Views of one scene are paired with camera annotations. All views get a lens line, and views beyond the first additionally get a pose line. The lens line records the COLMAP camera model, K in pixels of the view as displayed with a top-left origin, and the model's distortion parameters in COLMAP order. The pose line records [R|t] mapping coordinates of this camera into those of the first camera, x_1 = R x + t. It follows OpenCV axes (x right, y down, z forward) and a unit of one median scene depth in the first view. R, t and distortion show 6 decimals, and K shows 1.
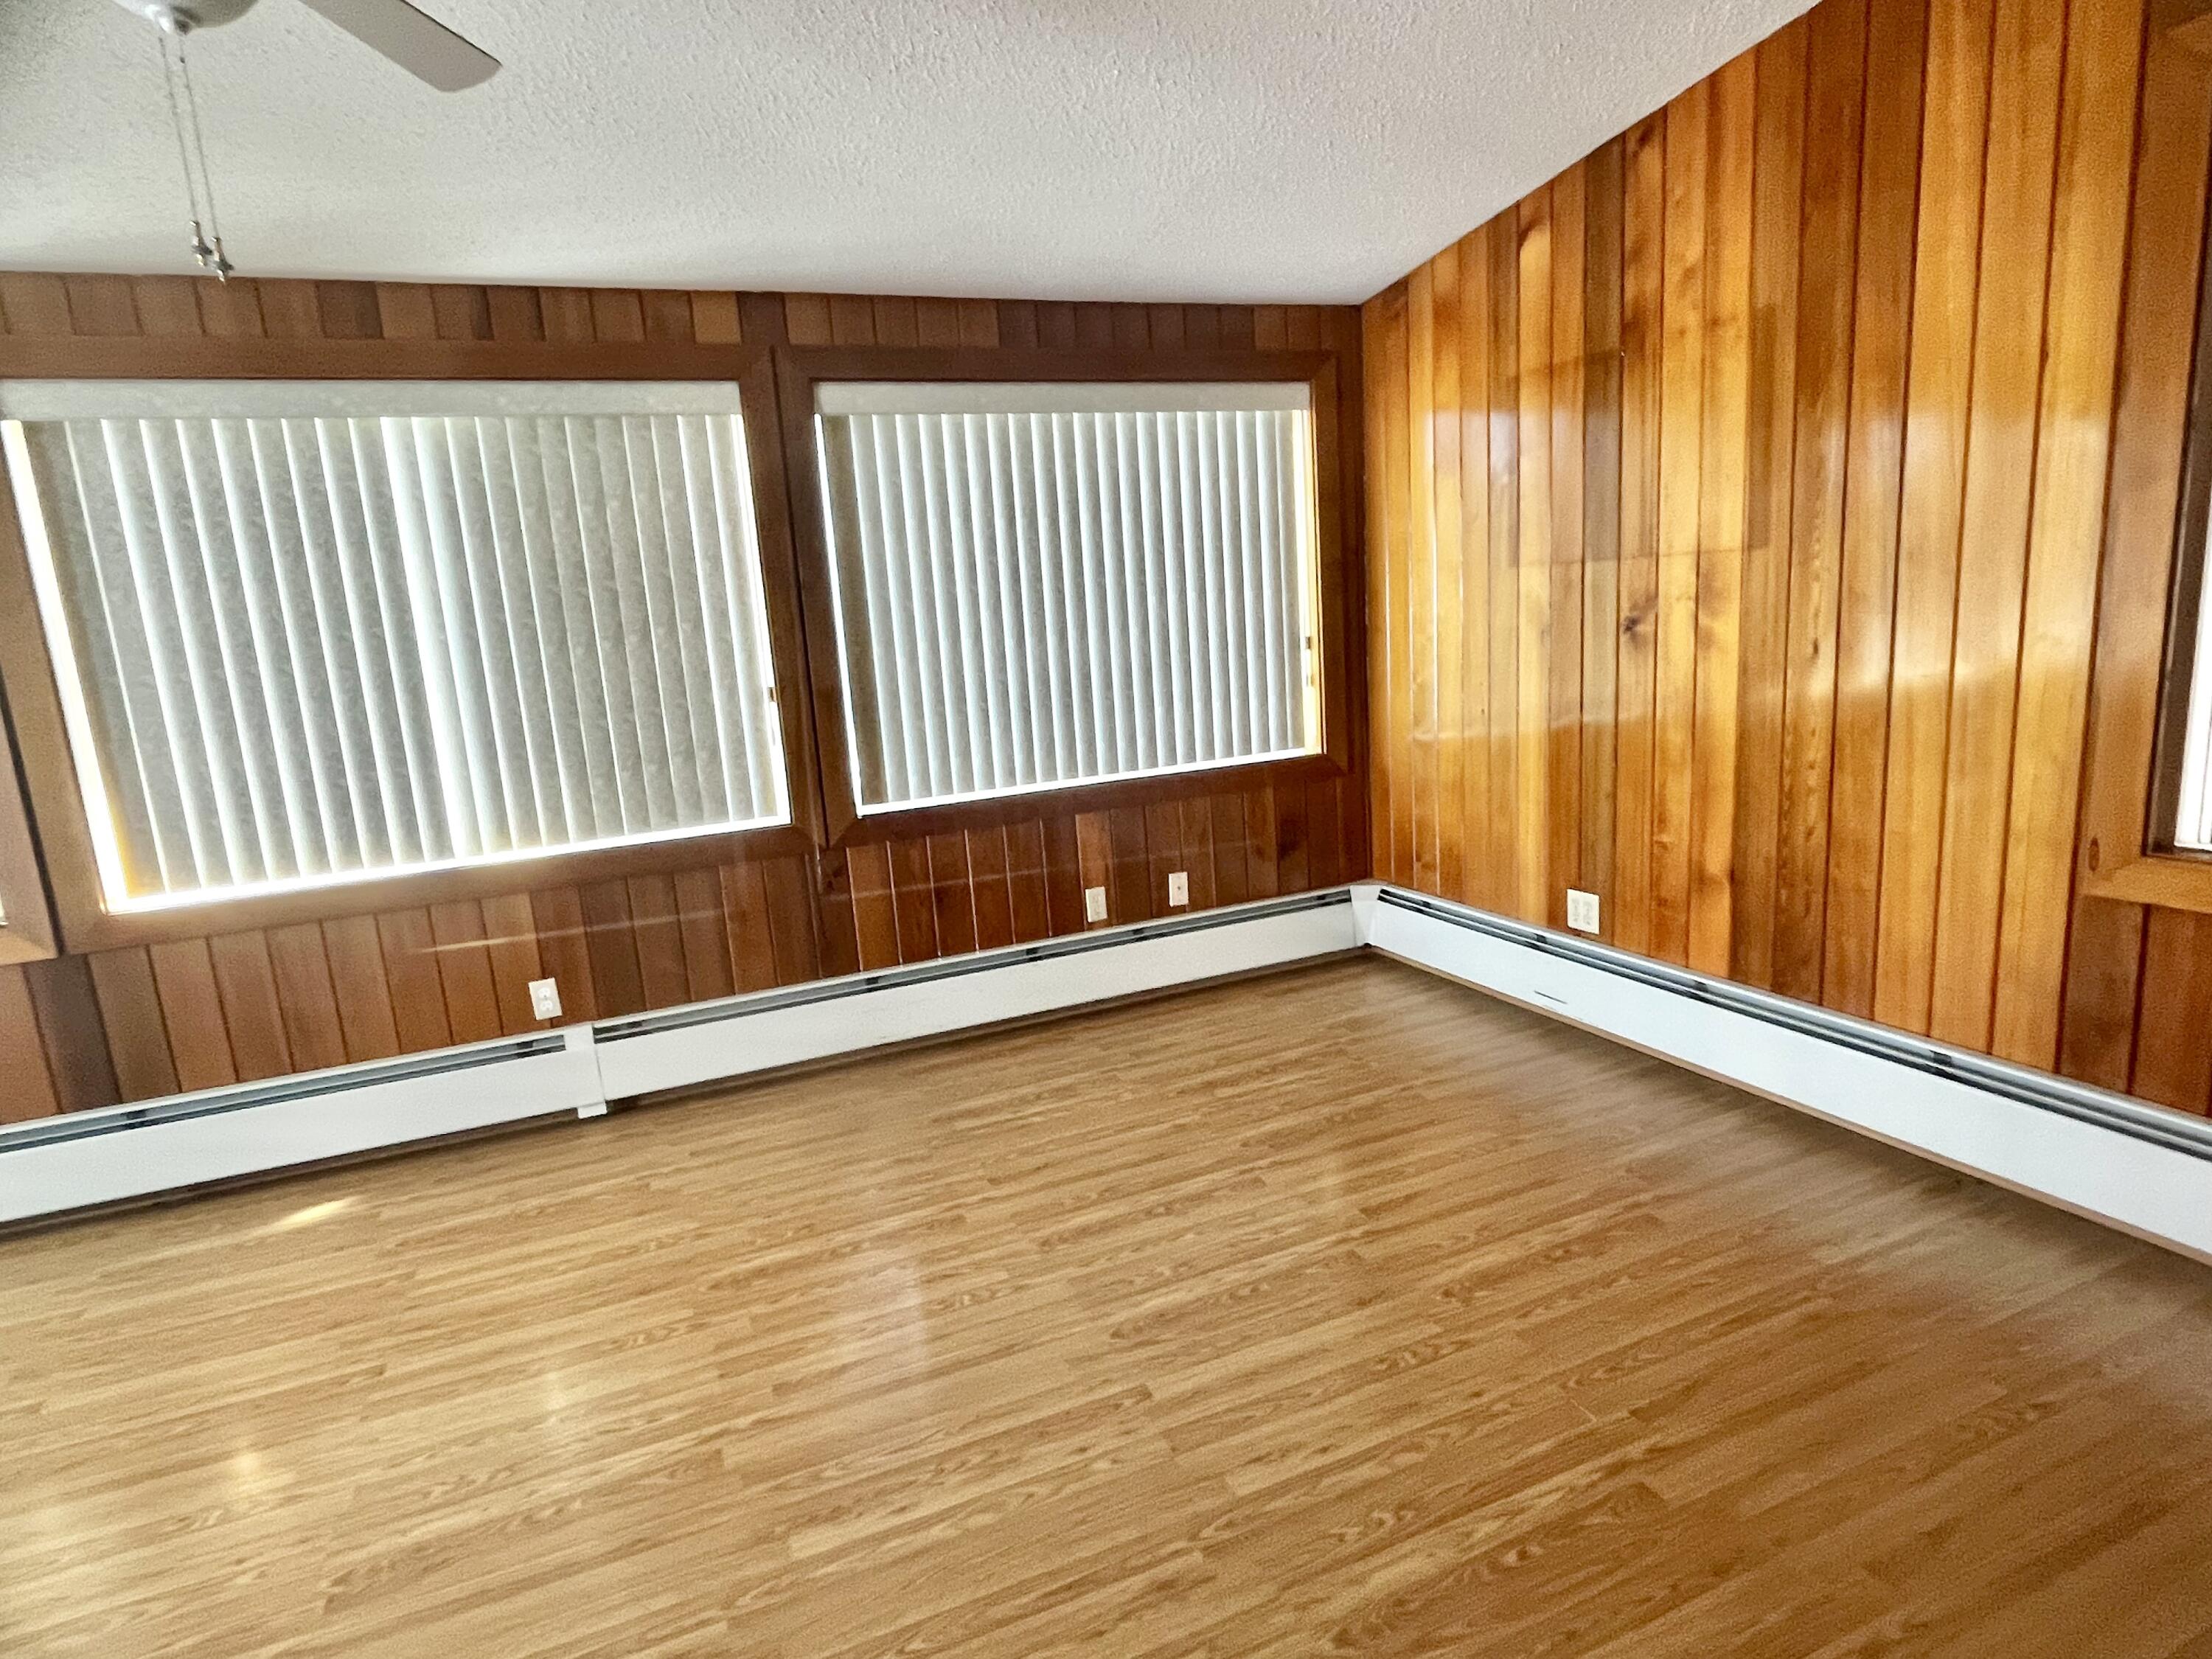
lens RADIAL K [[1169.8, 0, 1102.8], [0, 1169.8, 827.4], [0, 0, 1]] dist [0.004390, -0.001313]
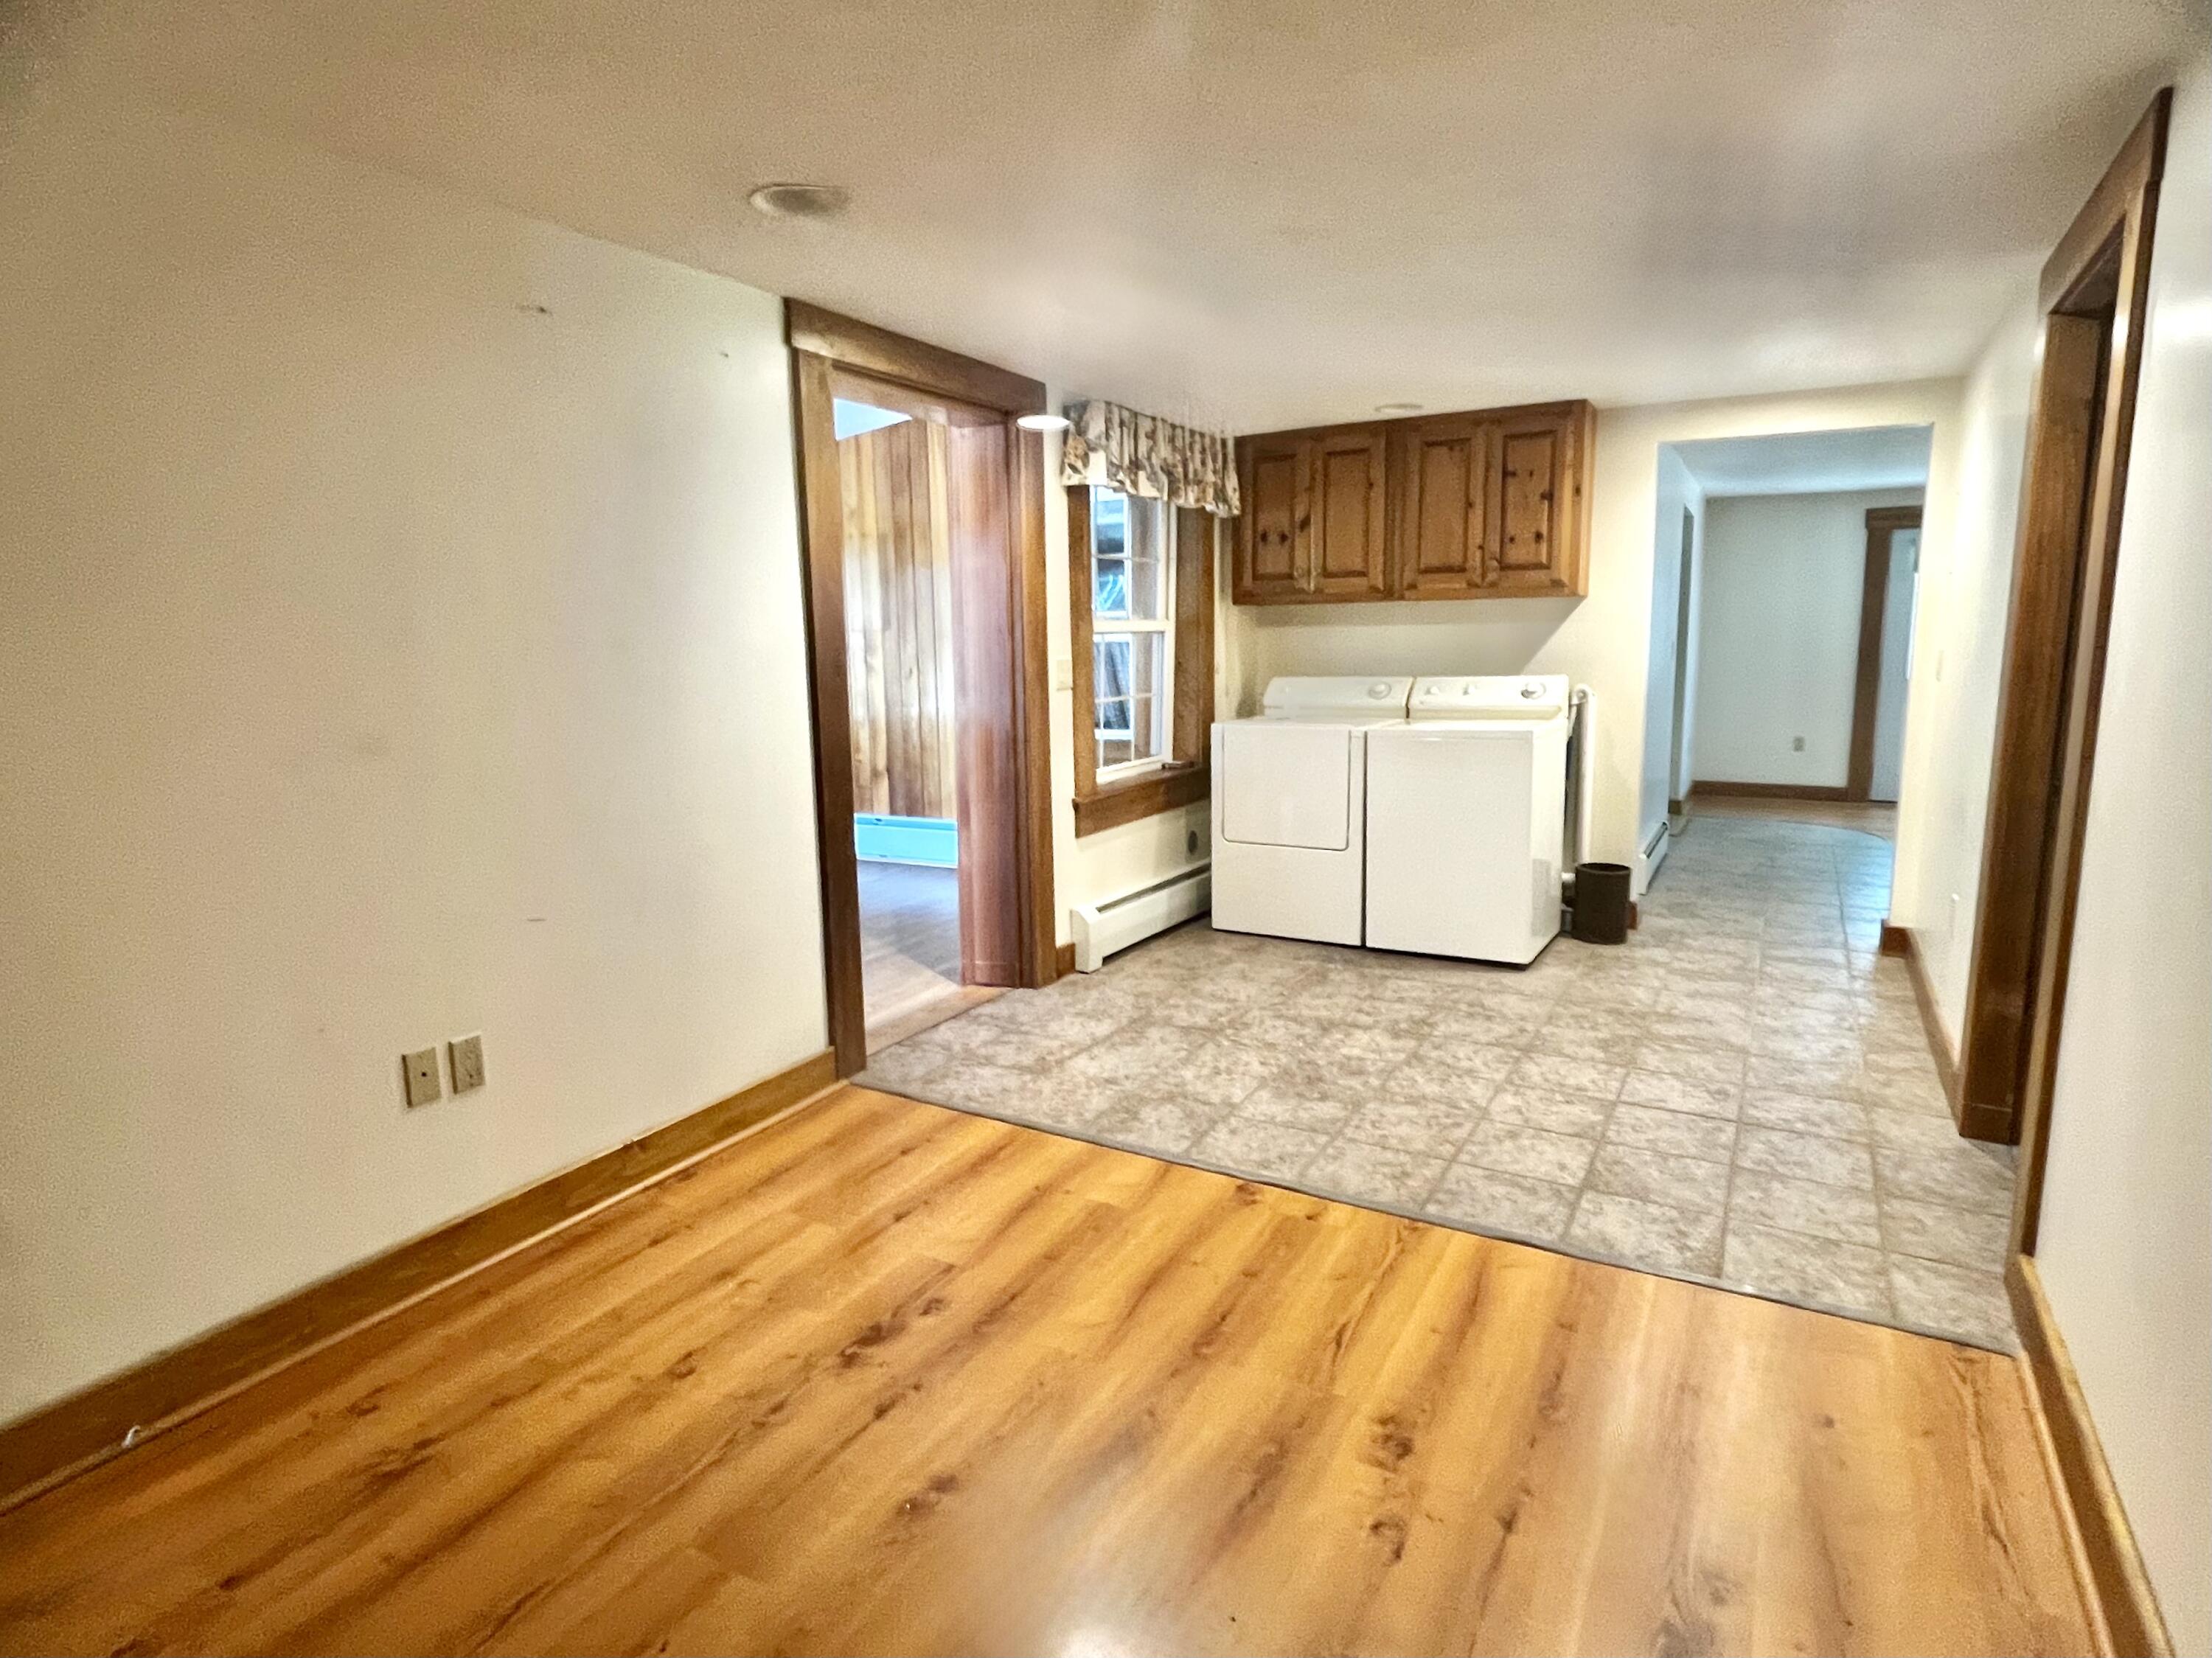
lens RADIAL K [[1243.2, 0, 1105.2], [0, 1243.2, 831.8], [0, 0, 1]] dist [0.000984, -0.003131]
pose [[0.784682, -0.043321, 0.618383, -0.666942], [0.079447, 0.996357, -0.031012, 0.281556], [-0.614787, 0.073464, 0.785265, -1.214543]]
